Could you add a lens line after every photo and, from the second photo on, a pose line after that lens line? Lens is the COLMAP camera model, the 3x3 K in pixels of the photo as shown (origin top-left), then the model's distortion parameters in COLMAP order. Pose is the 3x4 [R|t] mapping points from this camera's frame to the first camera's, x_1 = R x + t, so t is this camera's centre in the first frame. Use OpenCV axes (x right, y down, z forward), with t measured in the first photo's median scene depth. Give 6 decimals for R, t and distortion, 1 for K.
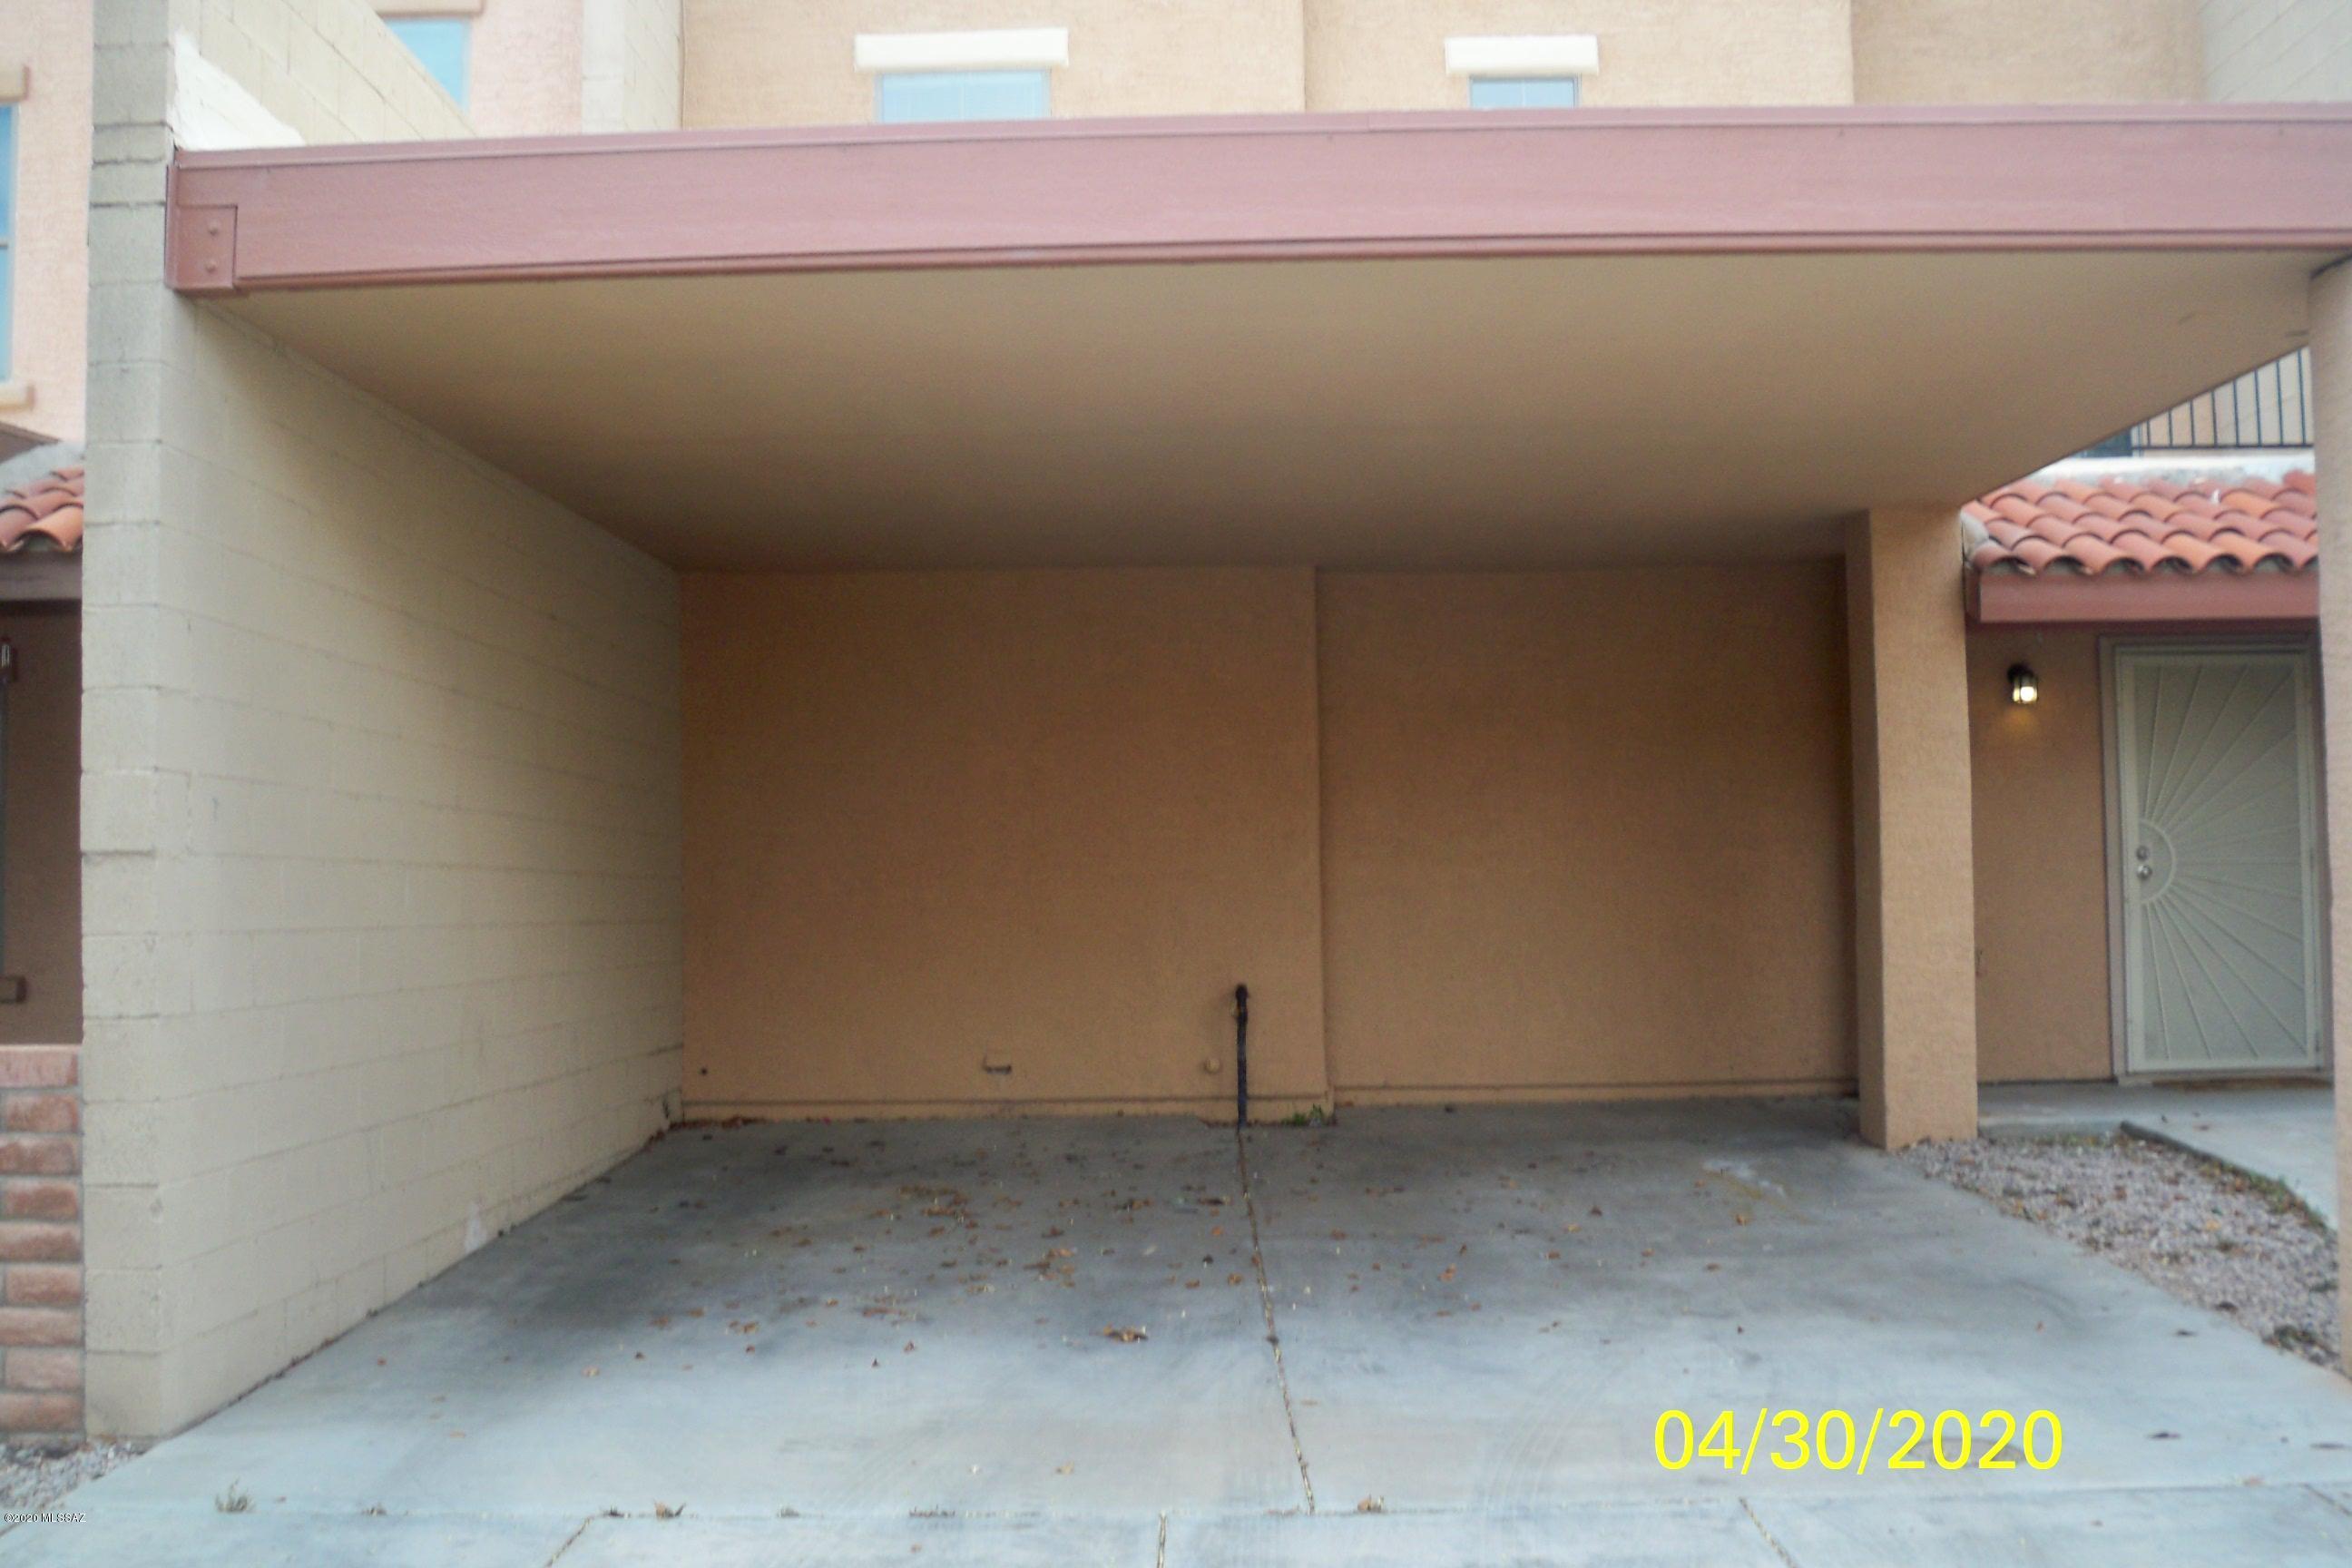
lens RADIAL K [[2412.5, 0, 1181.0], [0, 2412.5, 758.9], [0, 0, 1]] dist [-0.141247, 0.125241]
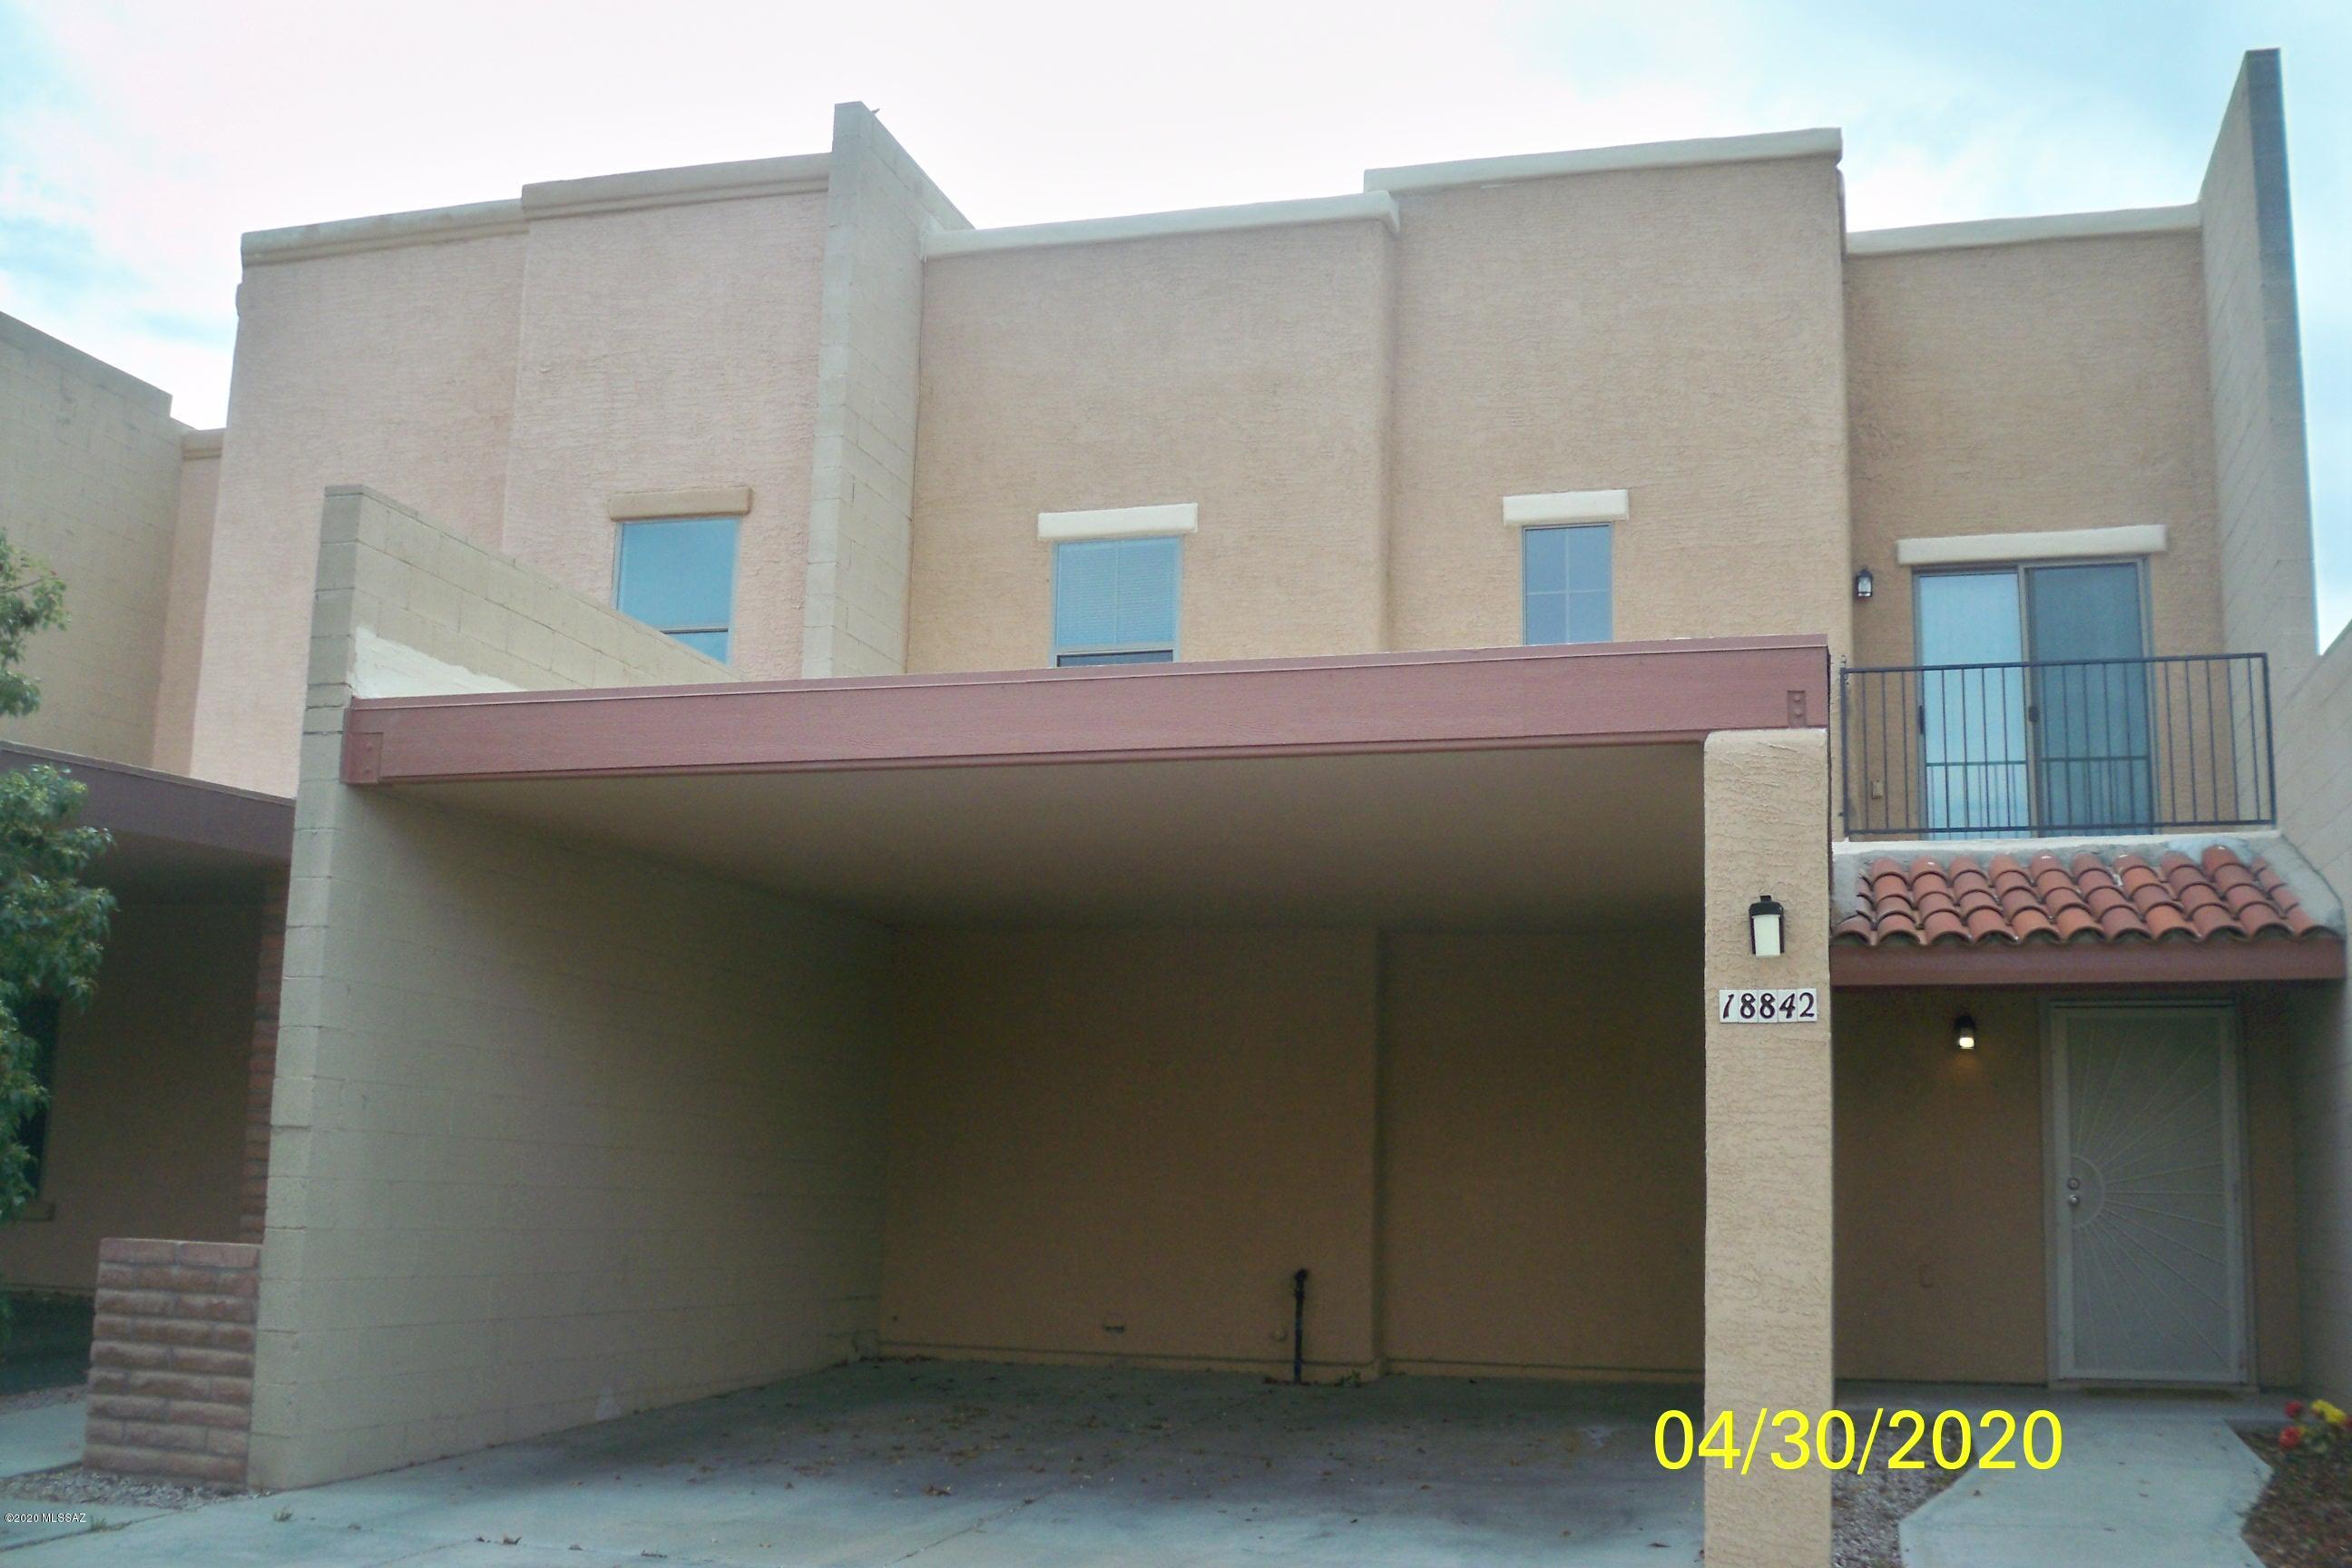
lens RADIAL K [[2412.5, 0, 1181.0], [0, 2412.5, 758.9], [0, 0, 1]] dist [-0.141247, 0.125241]
pose [[0.964185, -0.010230, -0.265033, 0.299034], [-0.023169, 0.992187, -0.122586, -0.013807], [0.264216, 0.124336, 0.956415, -0.227388]]
